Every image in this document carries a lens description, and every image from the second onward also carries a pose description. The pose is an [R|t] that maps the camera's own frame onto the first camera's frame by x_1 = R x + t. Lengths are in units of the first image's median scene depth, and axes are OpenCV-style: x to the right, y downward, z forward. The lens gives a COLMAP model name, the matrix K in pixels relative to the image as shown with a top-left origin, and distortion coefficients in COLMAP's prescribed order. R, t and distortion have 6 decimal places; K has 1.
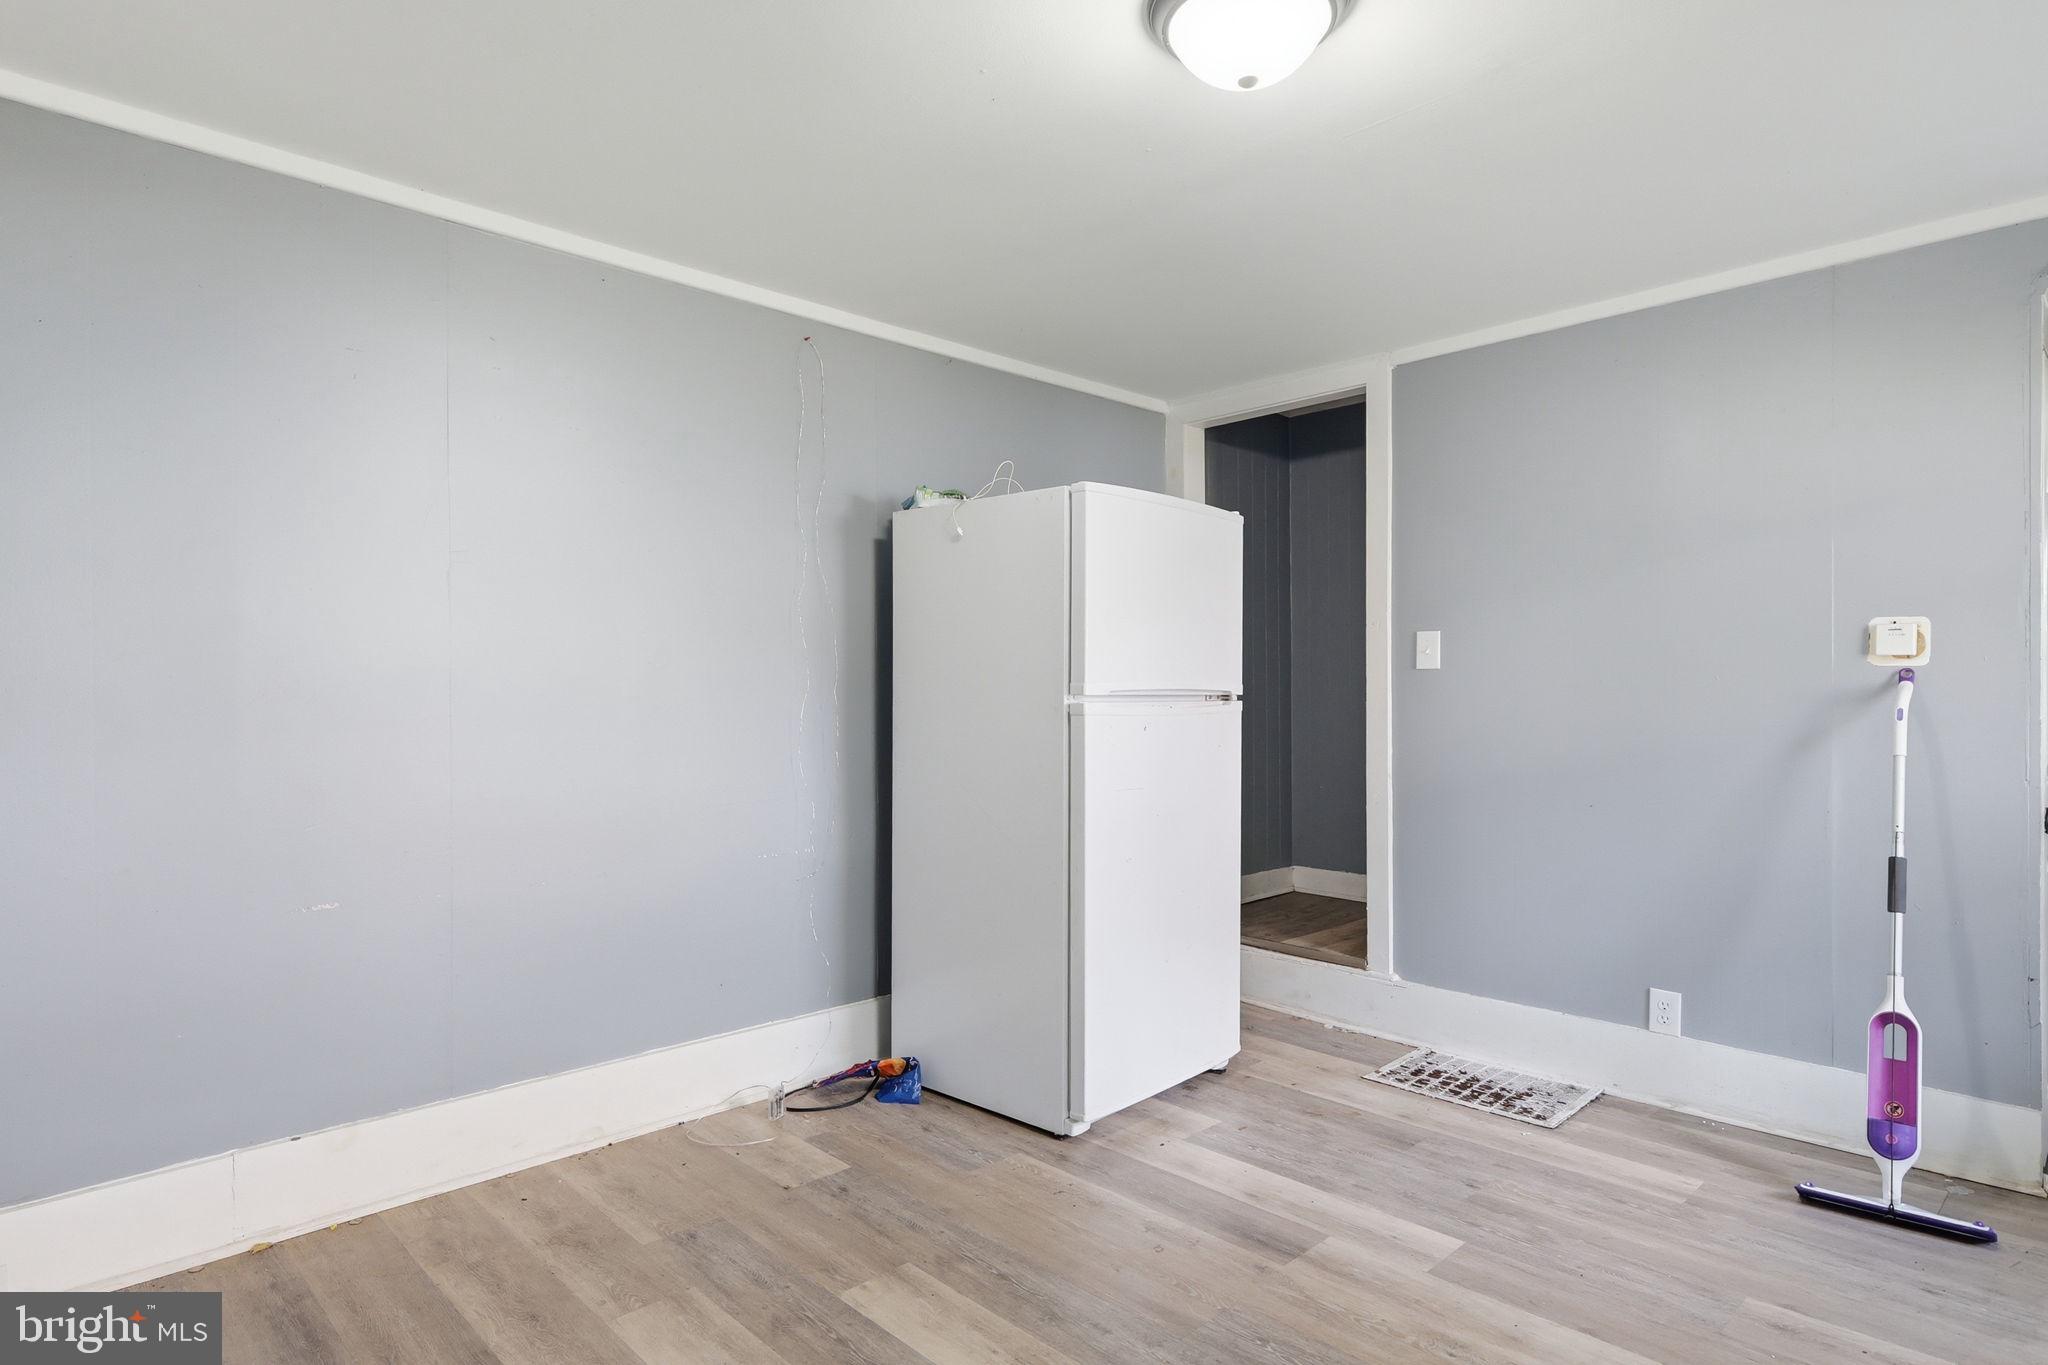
lens RADIAL K [[1093.5, 0, 1028.2], [0, 1093.5, 686.8], [0, 0, 1]] dist [0.005926, -0.001011]
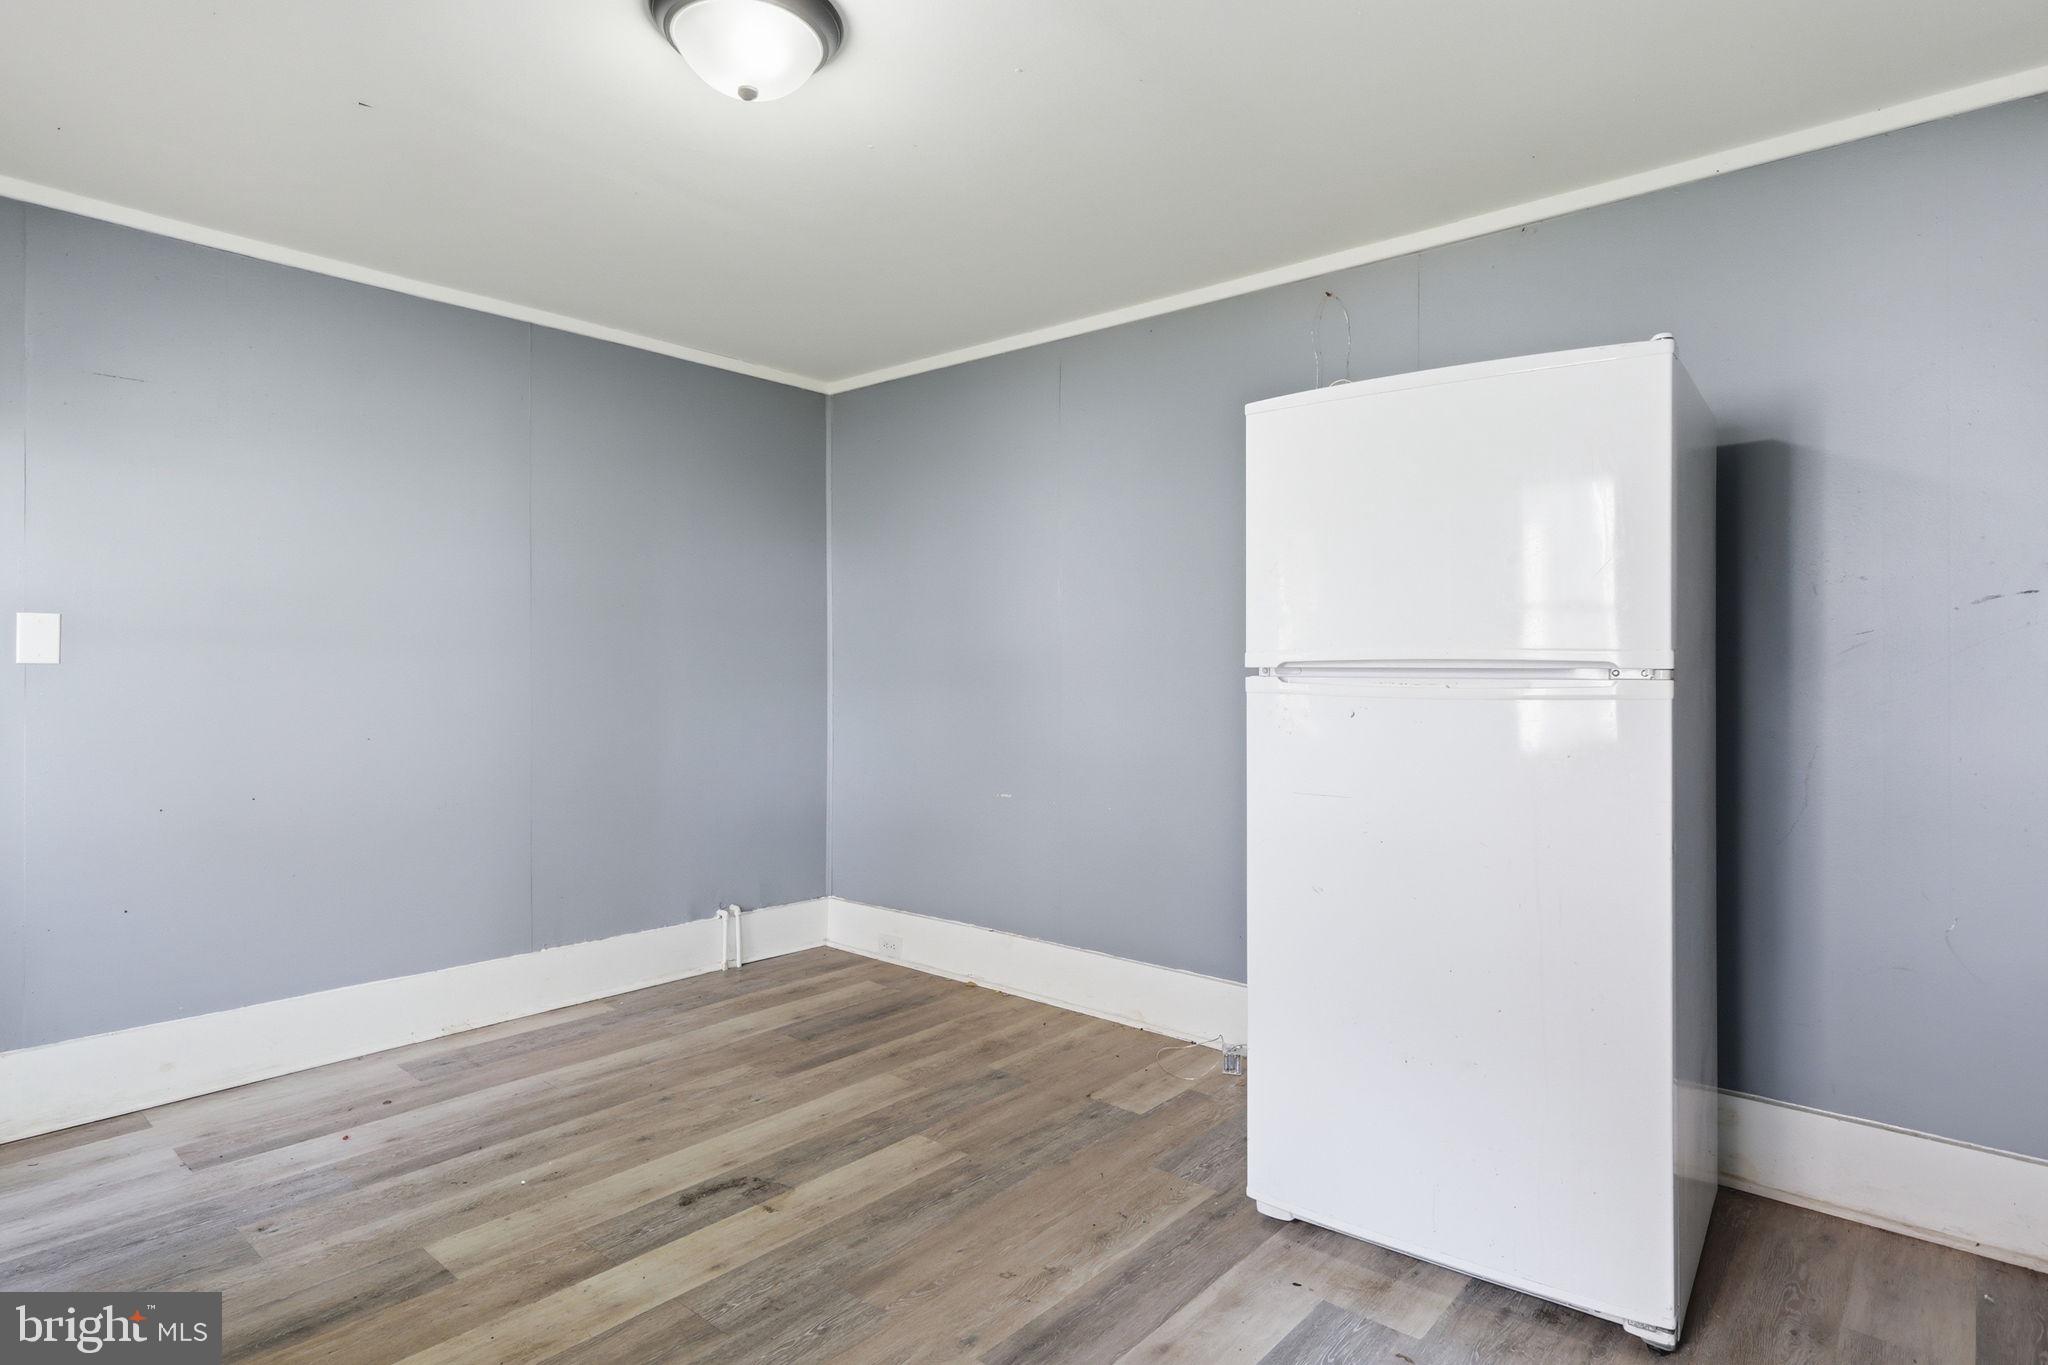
lens RADIAL K [[1093.5, 0, 1029.3], [0, 1093.5, 679.7], [0, 0, 1]] dist [0.005926, -0.001011]
pose [[0.093865, 0.016926, -0.995441, 1.005554], [0.008953, 0.999801, 0.017845, 0.000012], [0.995545, -0.010588, 0.093695, 0.922305]]
